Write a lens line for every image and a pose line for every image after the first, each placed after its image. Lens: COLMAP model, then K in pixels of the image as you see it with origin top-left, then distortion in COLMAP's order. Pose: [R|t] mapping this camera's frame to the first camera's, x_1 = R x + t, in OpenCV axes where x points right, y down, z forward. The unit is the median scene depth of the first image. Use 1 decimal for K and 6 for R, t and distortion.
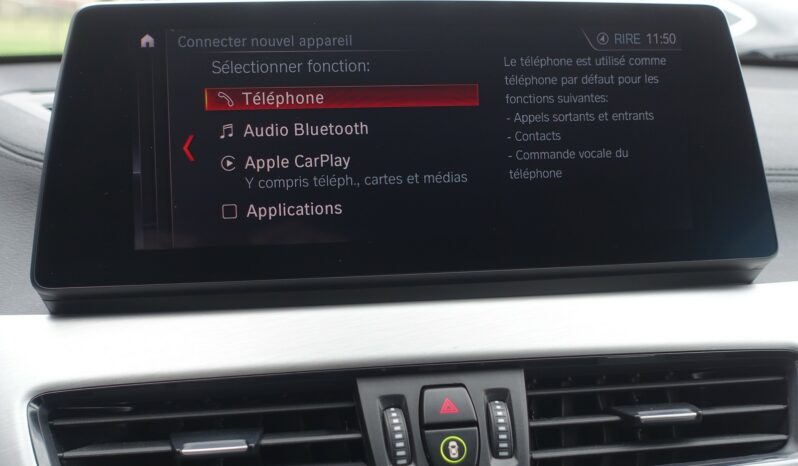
lens RADIAL K [[1052.2, 0, 398.1], [0, 1052.2, 234.6], [0, 0, 1]] dist [0.018195, 0.000000]
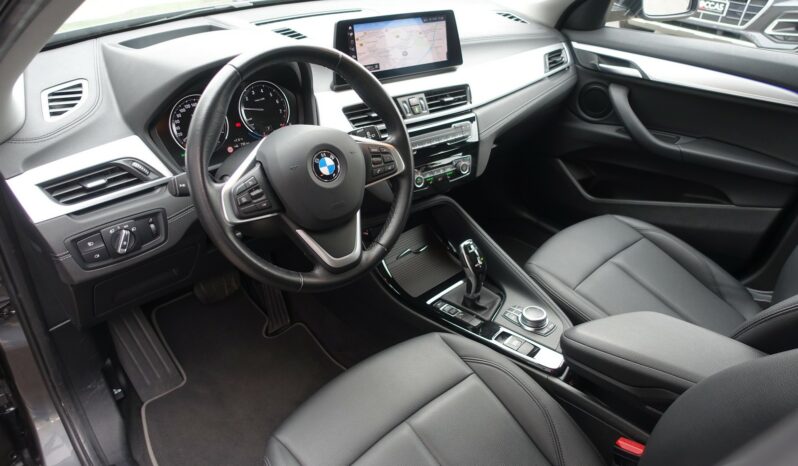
lens RADIAL K [[550.4, 0, 398.8], [0, 550.4, 231.9], [0, 0, 1]] dist [0.003558, -0.006035]
pose [[0.898820, -0.198888, 0.390597, -1.163768], [0.040557, 0.925042, 0.377694, -0.260252], [-0.436437, -0.323638, 0.839512, -1.391657]]
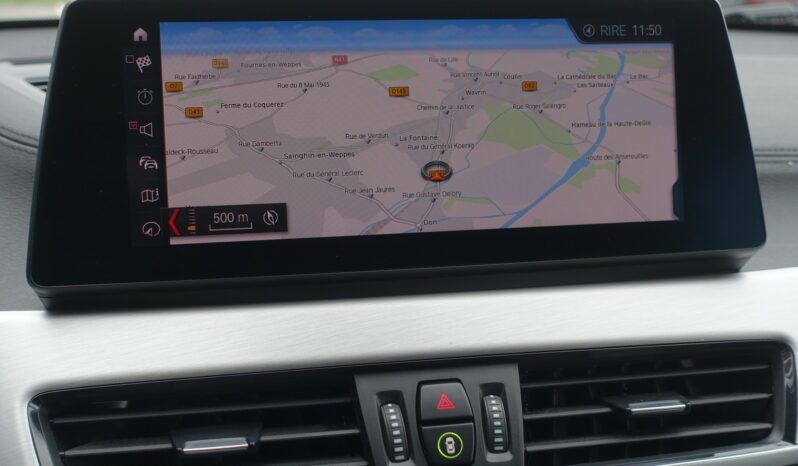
lens RADIAL K [[1052.2, 0, 399.3], [0, 1052.2, 232.7], [0, 0, 1]] dist [0.018195, 0.000000]
pose [[0.999494, 0.000142, 0.031812, -0.027745], [-0.002287, 0.997723, 0.067404, -0.066352], [-0.031730, -0.067443, 0.997218, -0.001464]]
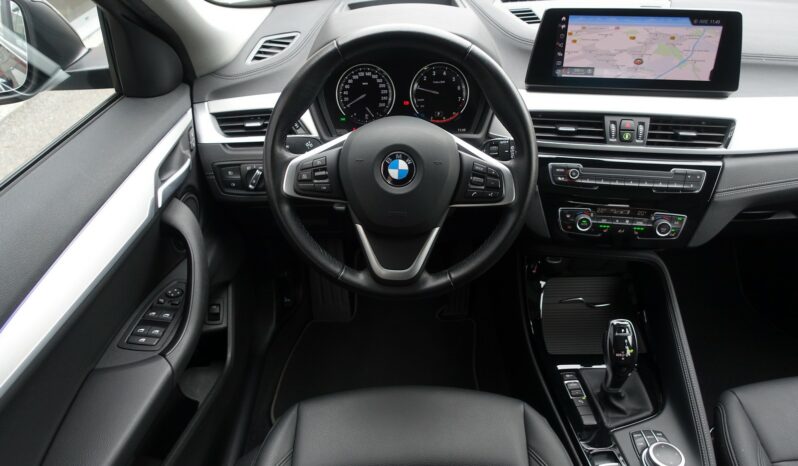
lens RADIAL K [[550.4, 0, 400.8], [0, 550.4, 232.4], [0, 0, 1]] dist [0.003558, -0.006035]
pose [[0.953483, 0.167183, -0.250840, -0.173560], [-0.044699, 0.901329, 0.430822, -0.317430], [0.298115, -0.399569, 0.866875, -1.173022]]
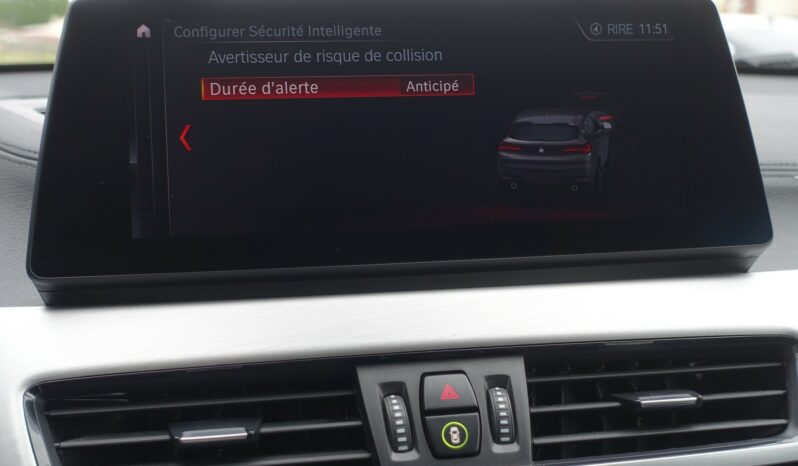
lens RADIAL K [[1052.2, 0, 403.2], [0, 1052.2, 232.3], [0, 0, 1]] dist [0.018195, 0.000000]
pose [[0.999773, -0.010061, 0.018765, -0.012215], [0.010691, 0.999373, -0.033763, 0.043756], [-0.018413, 0.033955, 0.999254, 0.001726]]
